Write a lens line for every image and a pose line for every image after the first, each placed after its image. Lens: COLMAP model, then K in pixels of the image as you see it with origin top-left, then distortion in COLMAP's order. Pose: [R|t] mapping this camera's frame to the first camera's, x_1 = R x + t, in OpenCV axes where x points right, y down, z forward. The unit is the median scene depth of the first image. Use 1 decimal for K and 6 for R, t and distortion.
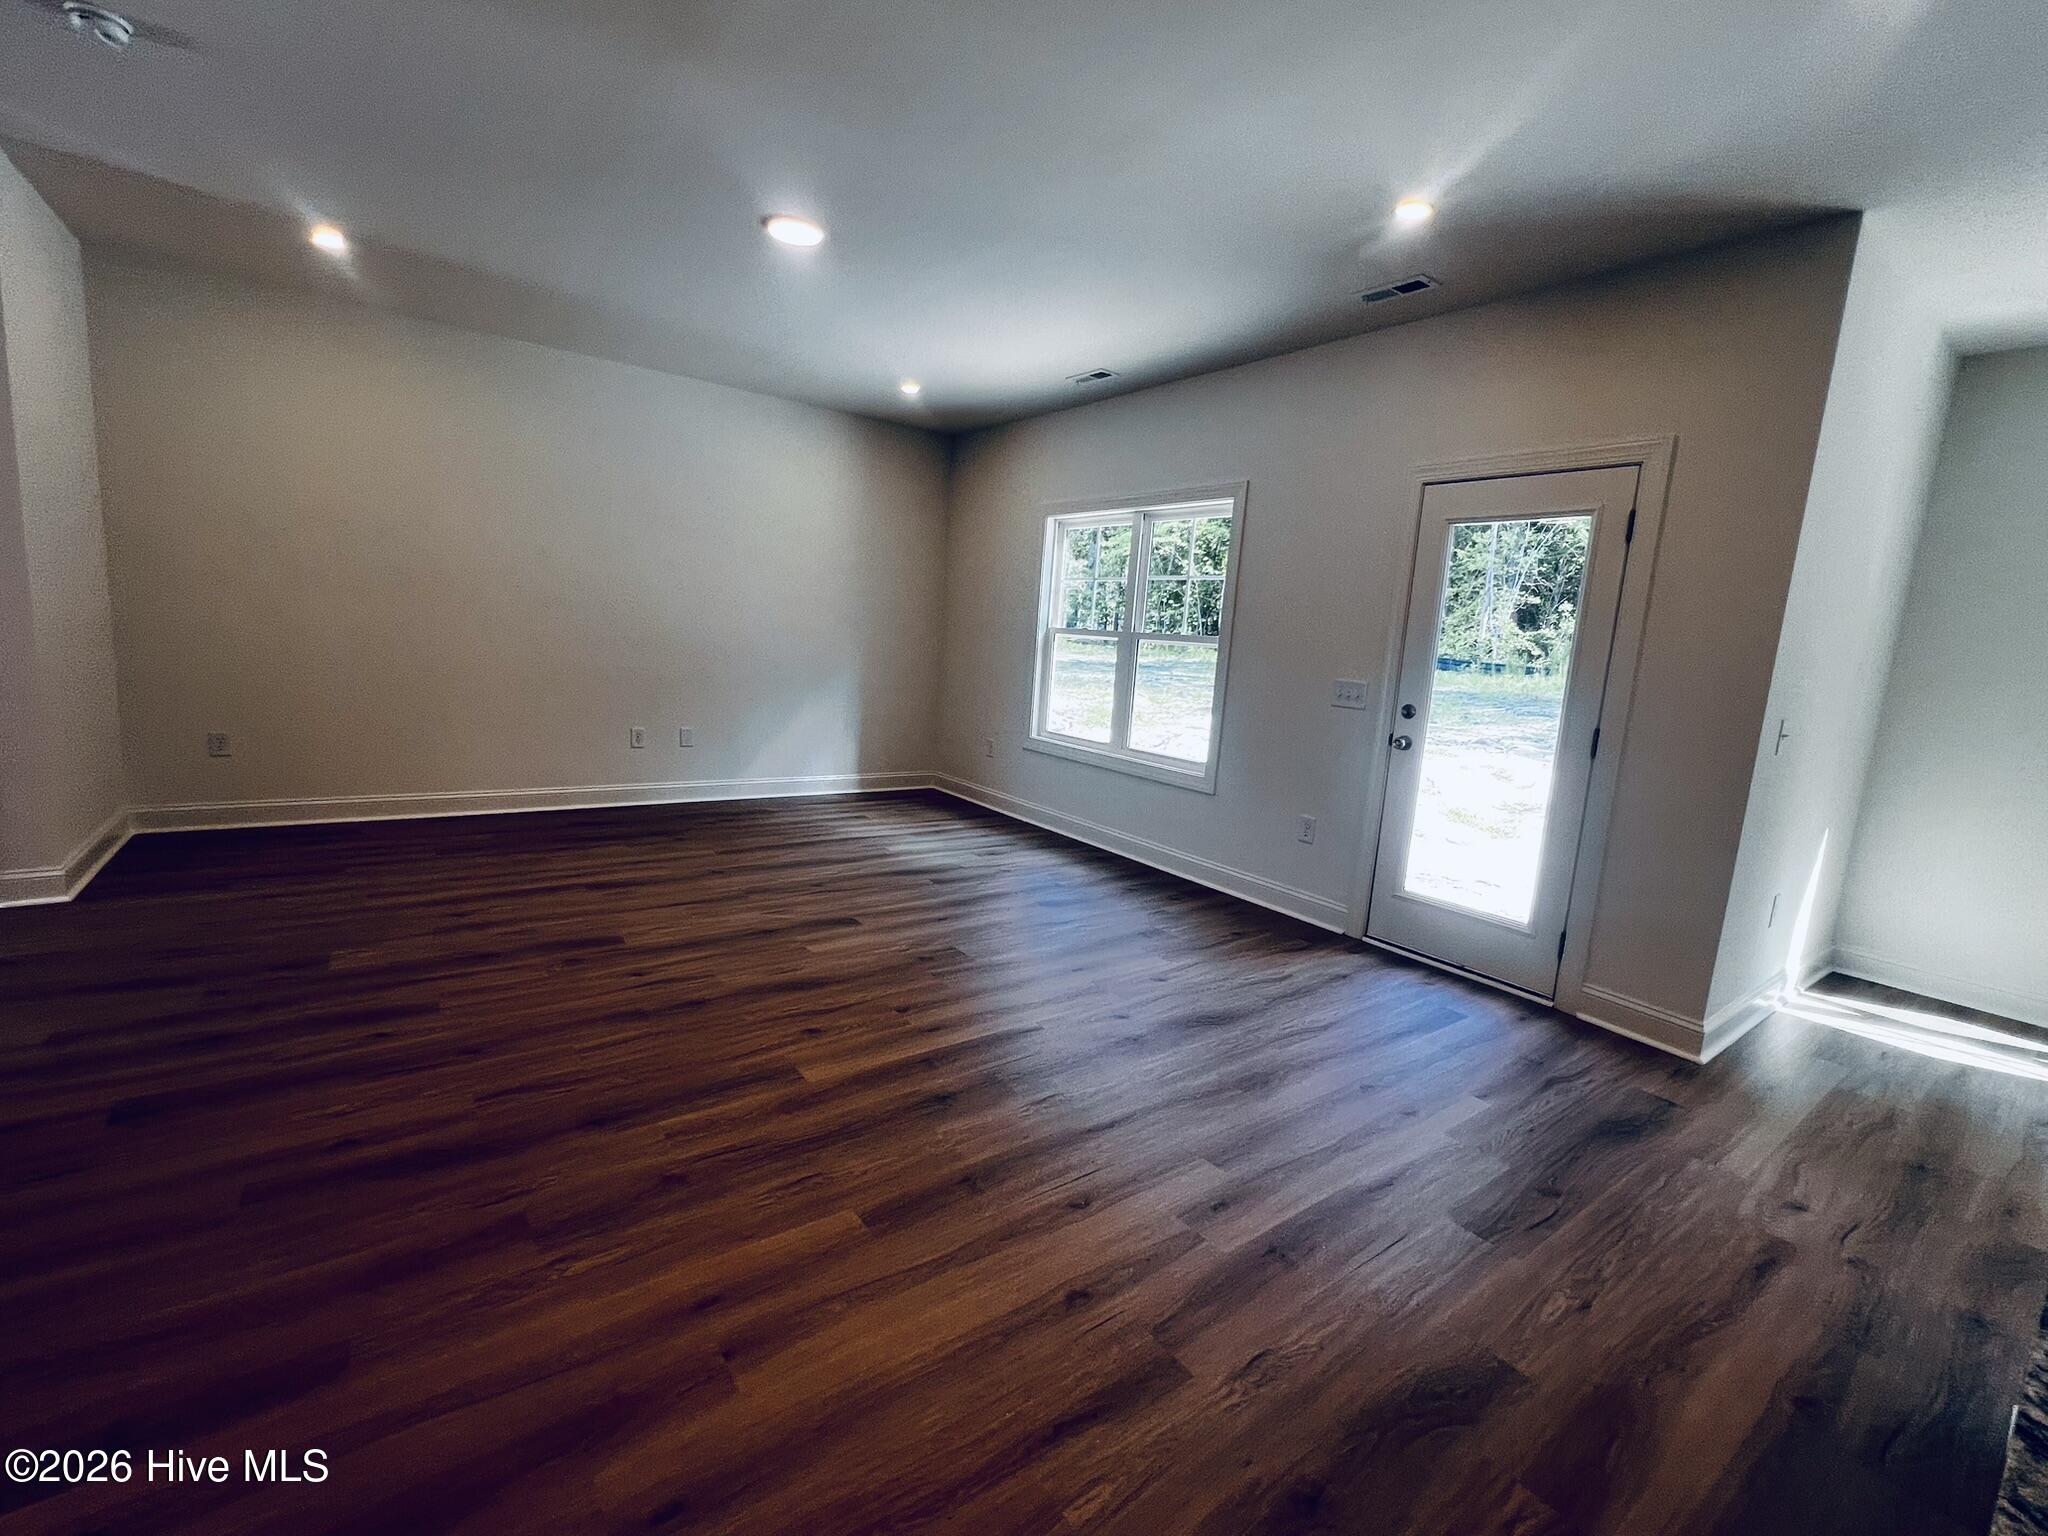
lens RADIAL K [[868.3, 0, 1016.4], [0, 868.3, 765.2], [0, 0, 1]] dist [-0.011947, 0.000594]
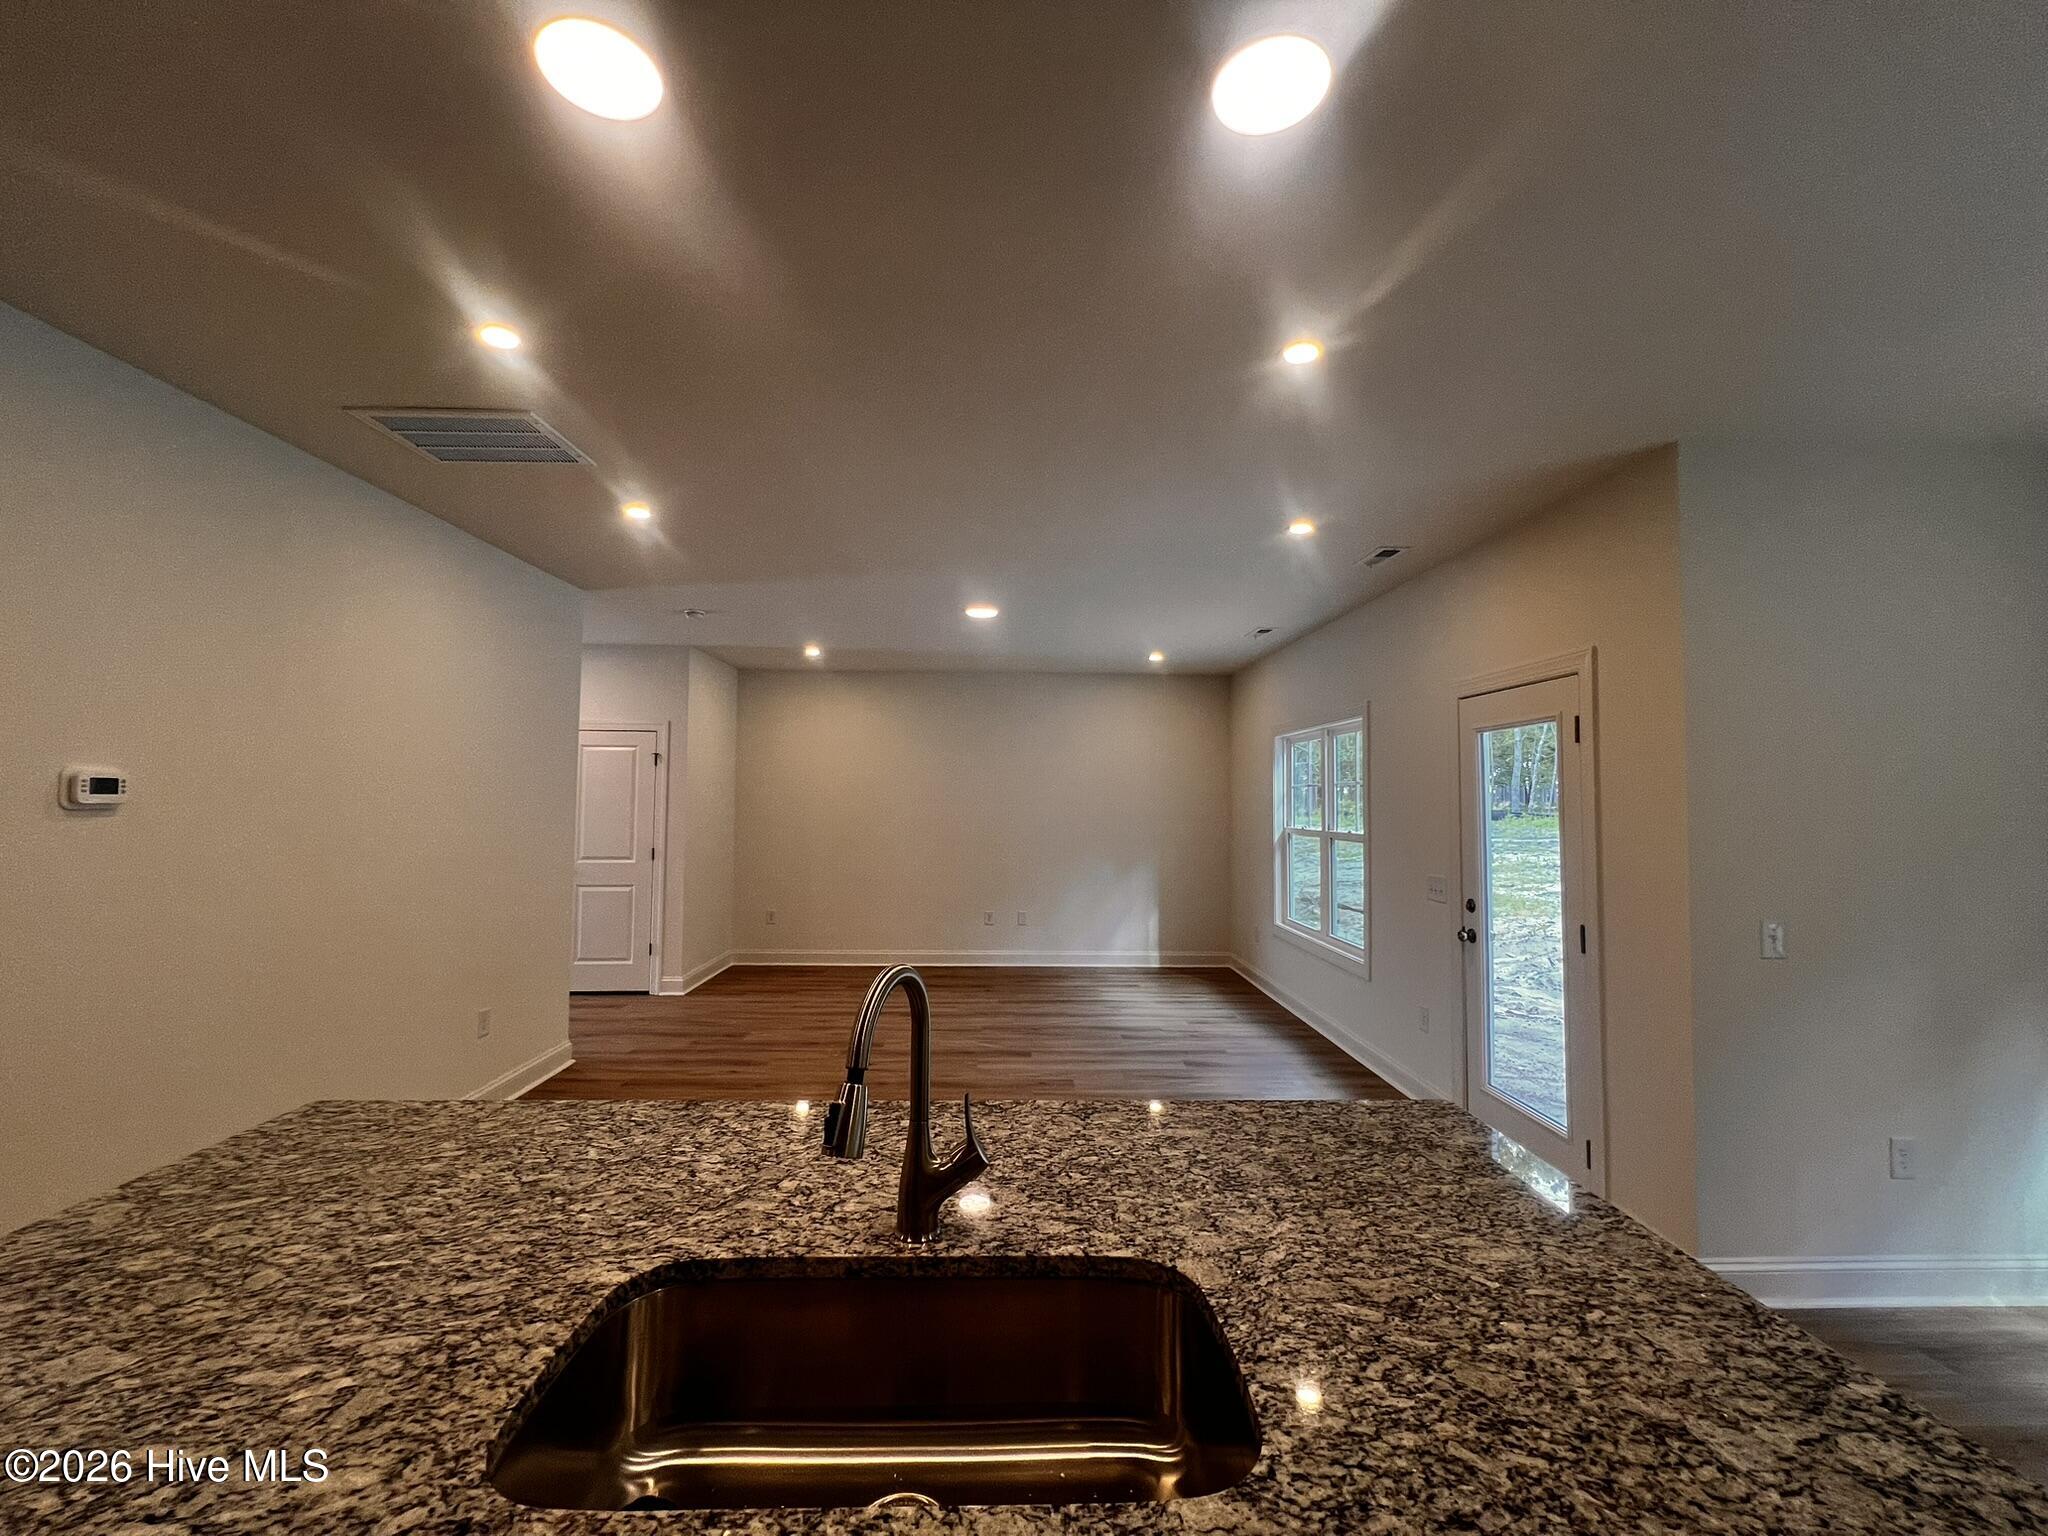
lens RADIAL K [[821.2, 0, 1018.5], [0, 821.2, 763.1], [0, 0, 1]] dist [-0.006404, 0.000132]
pose [[0.815783, -0.089240, -0.571431, 0.477229], [-0.039441, 0.977140, -0.208905, -0.000869], [0.577011, 0.192960, 0.793615, -0.116425]]
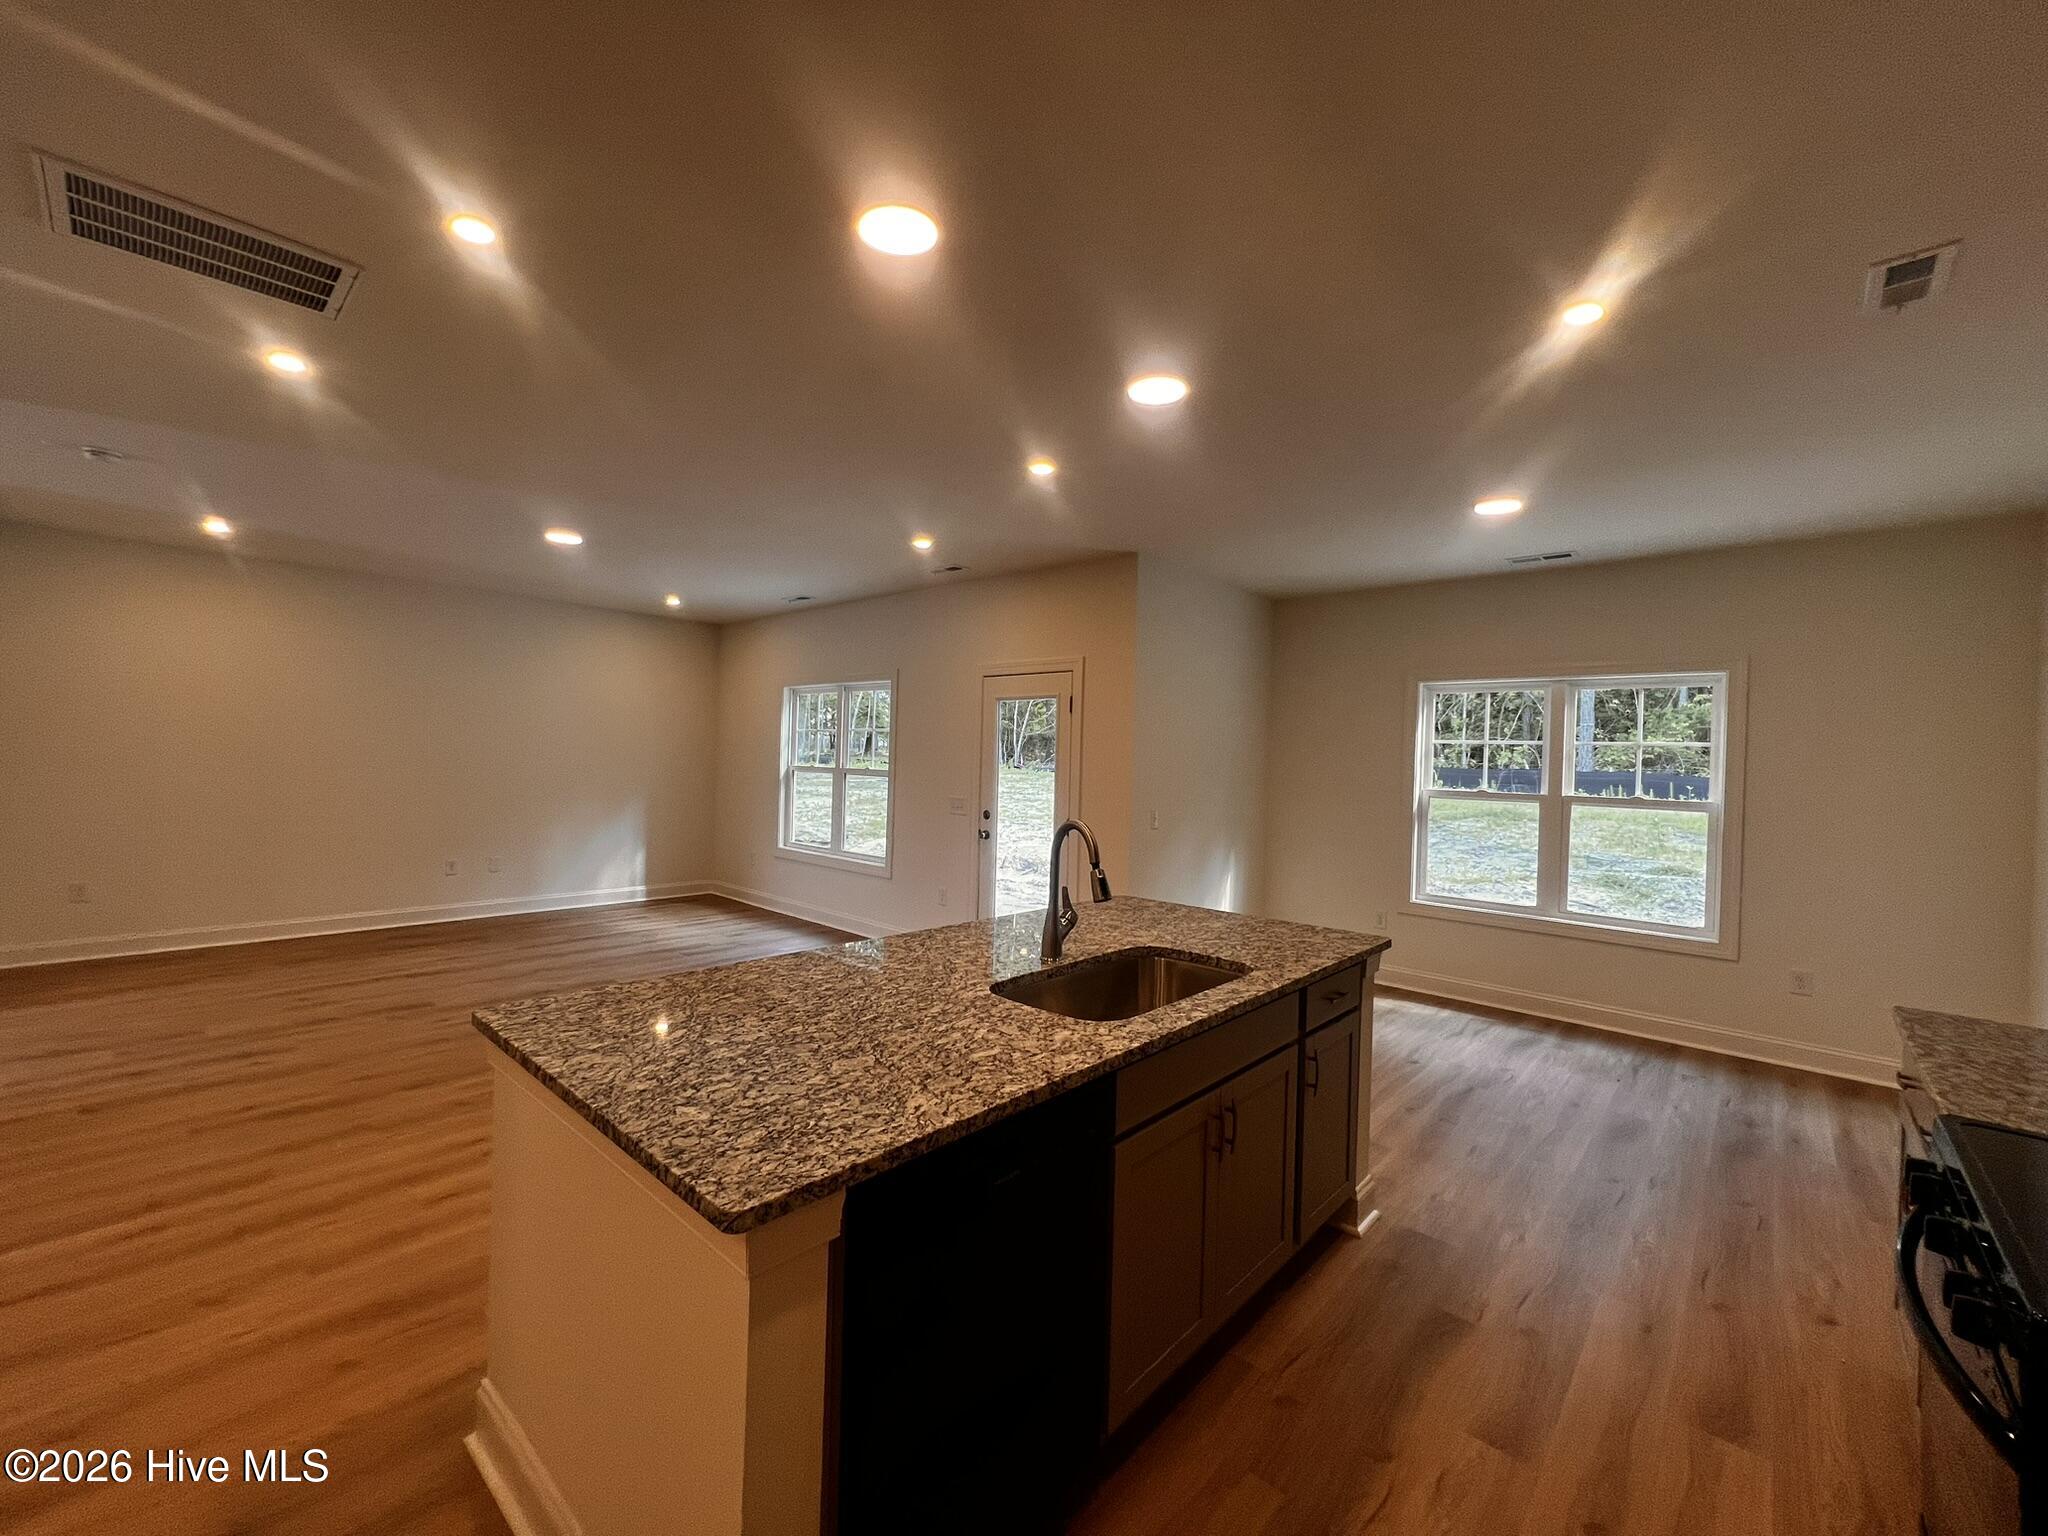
lens RADIAL K [[821.2, 0, 1017.8], [0, 821.2, 764.7], [0, 0, 1]] dist [-0.006404, 0.000132]
pose [[0.981478, -0.043829, 0.186496, 0.187631], [0.068537, 0.989381, -0.128171, 0.035628], [-0.178898, 0.138579, 0.974059, -0.399186]]
